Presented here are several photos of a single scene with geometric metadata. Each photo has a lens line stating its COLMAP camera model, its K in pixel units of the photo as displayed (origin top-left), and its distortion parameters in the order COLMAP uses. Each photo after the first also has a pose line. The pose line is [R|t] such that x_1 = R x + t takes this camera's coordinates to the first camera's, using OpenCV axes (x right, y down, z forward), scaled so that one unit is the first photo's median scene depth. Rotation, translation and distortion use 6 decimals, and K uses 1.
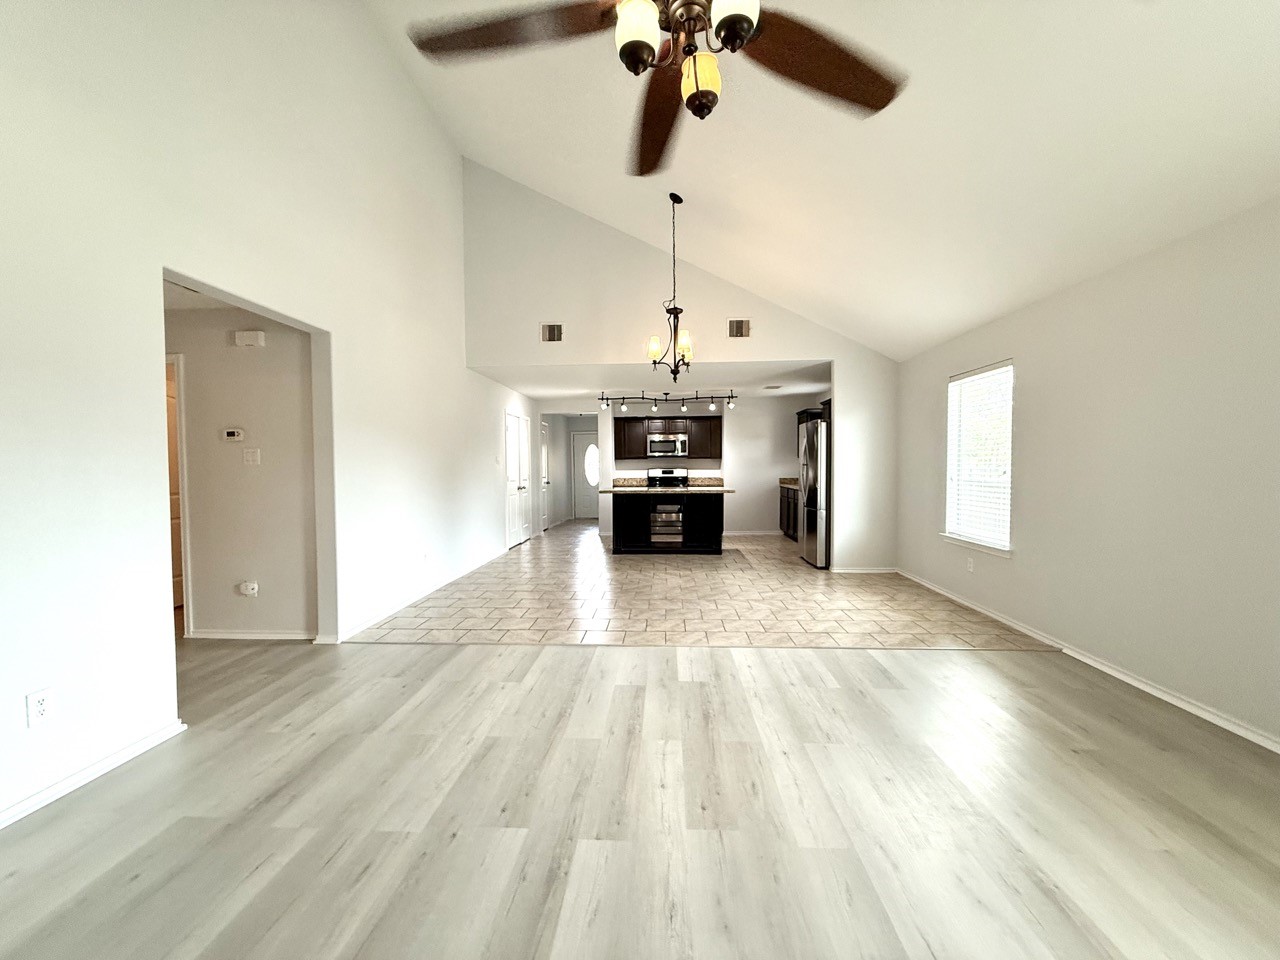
lens RADIAL K [[504.8, 0, 644.3], [0, 504.8, 478.8], [0, 0, 1]] dist [0.003506, 0.000272]
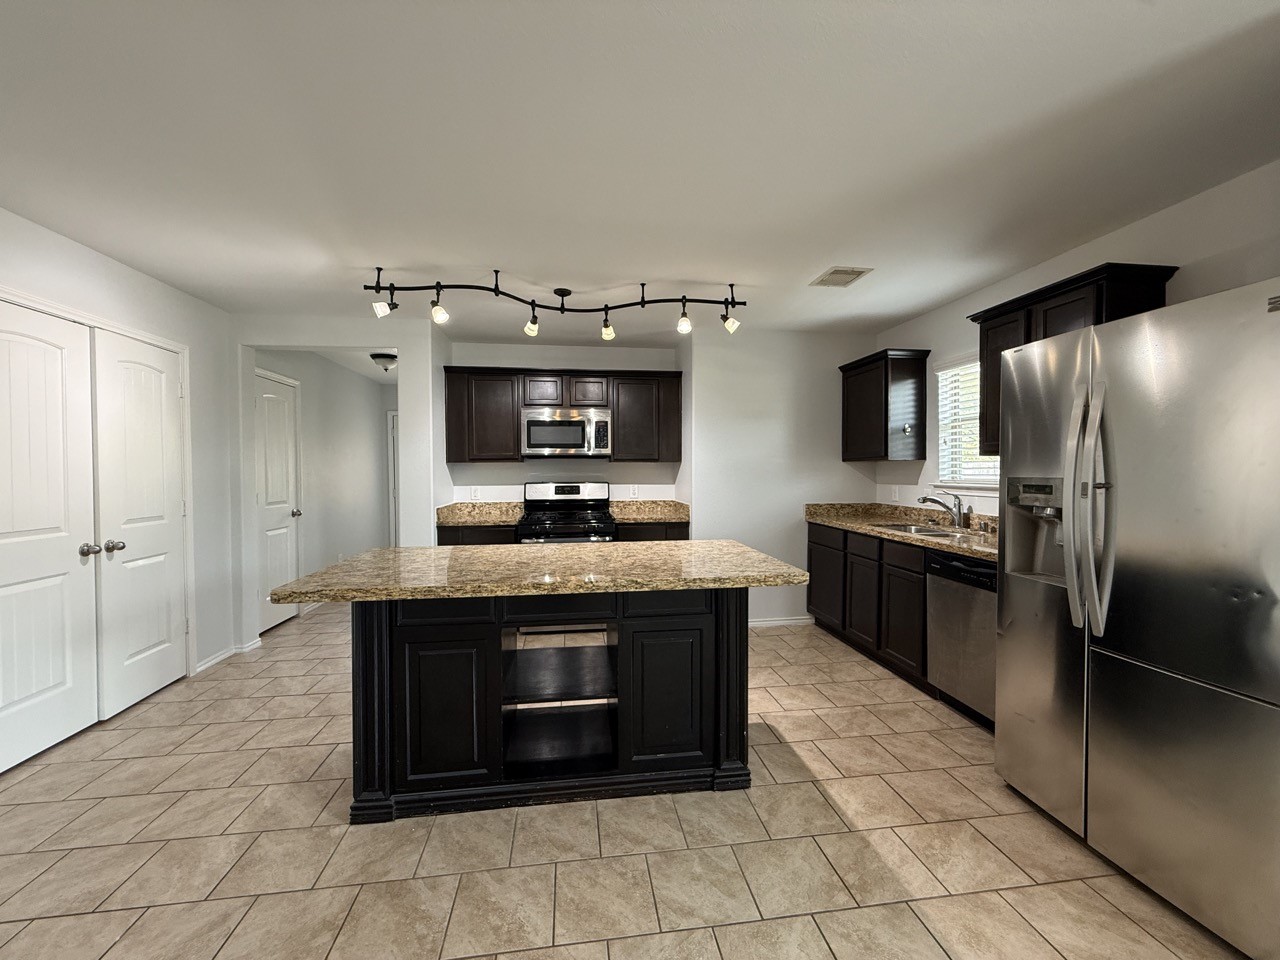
lens RADIAL K [[504.8, 0, 638.3], [0, 504.8, 479.8], [0, 0, 1]] dist [0.003506, 0.000272]
pose [[0.983824, 0.001090, 0.179135, 0.029698], [-0.000459, 0.999994, -0.003568, -0.022243], [-0.179138, 0.003428, 0.983818, 0.570358]]
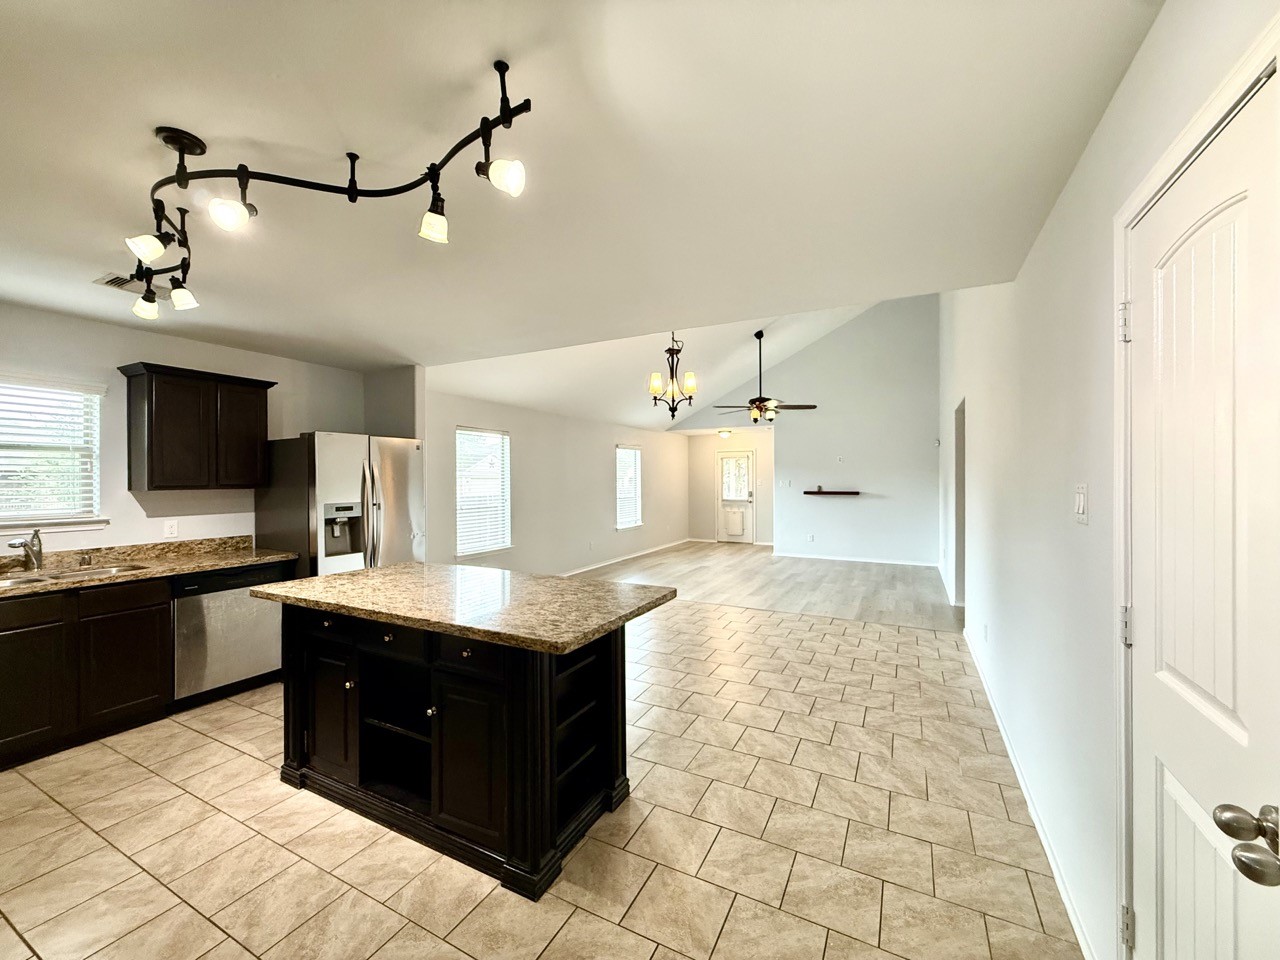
lens RADIAL K [[504.8, 0, 653.8], [0, 504.8, 476.2], [0, 0, 1]] dist [0.003506, 0.000272]
pose [[-0.913466, 0.016552, 0.406578, -0.170313], [0.023381, 0.999657, 0.011833, -0.043828], [-0.406243, 0.020315, -0.913539, 1.029226]]
